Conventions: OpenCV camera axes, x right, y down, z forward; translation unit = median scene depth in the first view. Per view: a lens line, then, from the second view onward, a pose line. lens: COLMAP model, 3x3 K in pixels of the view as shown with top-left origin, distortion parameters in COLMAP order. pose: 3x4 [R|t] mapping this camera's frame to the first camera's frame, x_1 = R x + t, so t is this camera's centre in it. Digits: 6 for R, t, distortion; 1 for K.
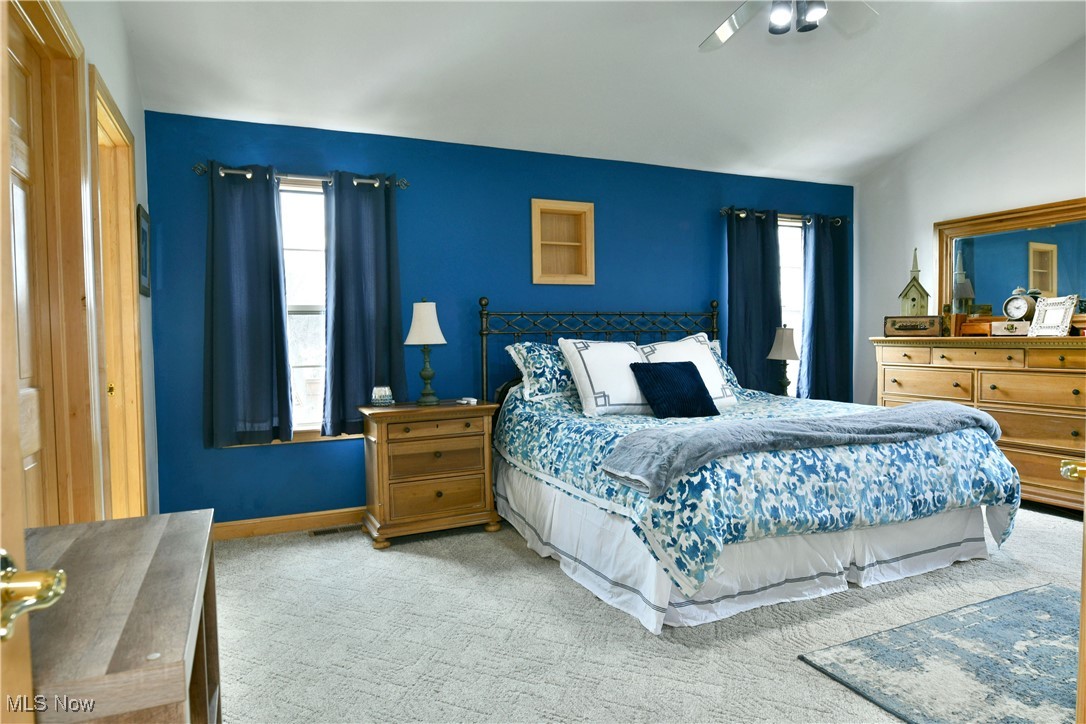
lens RADIAL K [[657.3, 0, 543.8], [0, 657.3, 365.2], [0, 0, 1]] dist [-0.008655, -0.001090]
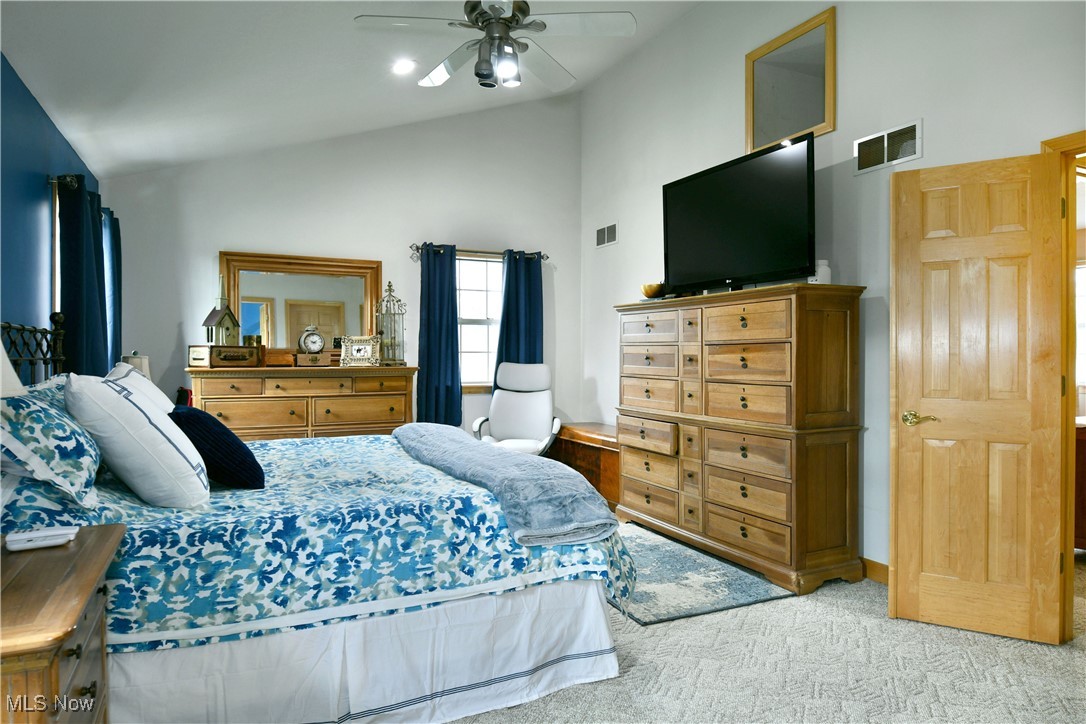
lens RADIAL K [[657.3, 0, 541.6], [0, 657.3, 358.7], [0, 0, 1]] dist [-0.008655, -0.001090]
pose [[-0.024794, 0.009463, 0.999648, -0.508491], [0.041247, 0.999113, -0.008435, -0.036195], [-0.998841, 0.041024, -0.025163, 0.705445]]
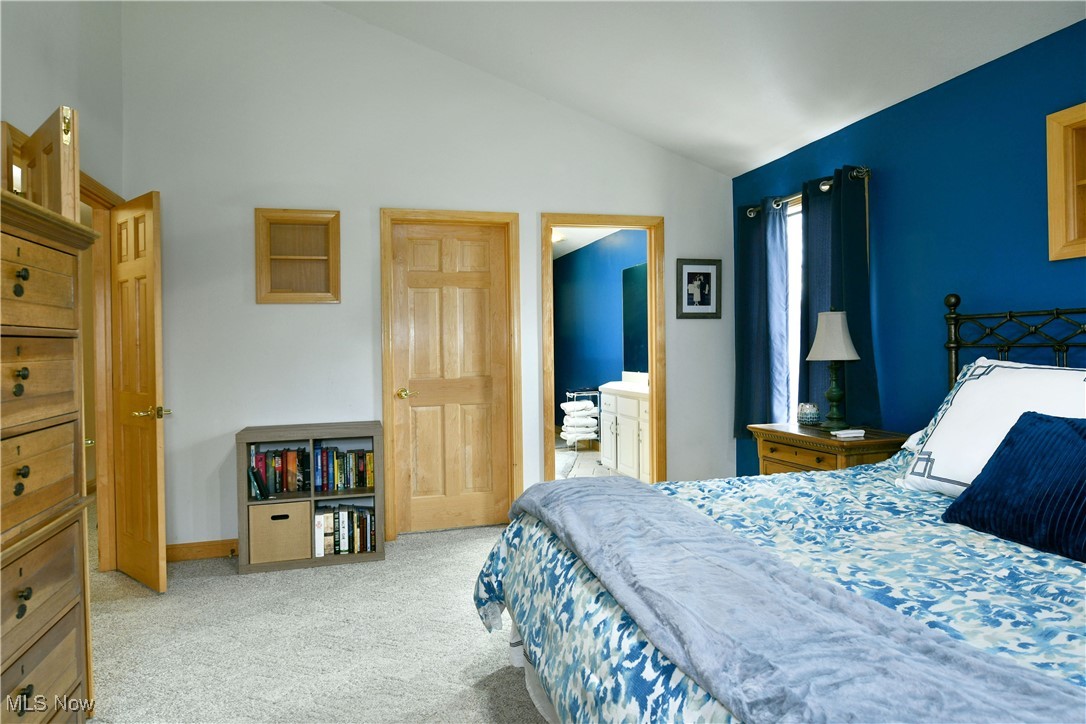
lens RADIAL K [[657.3, 0, 544.5], [0, 657.3, 353.6], [0, 0, 1]] dist [-0.008655, -0.001090]
pose [[-0.146339, 0.028502, -0.988824, 0.719642], [-0.018809, 0.999324, 0.031588, -0.060177], [0.989056, 0.023221, -0.145704, 0.744229]]
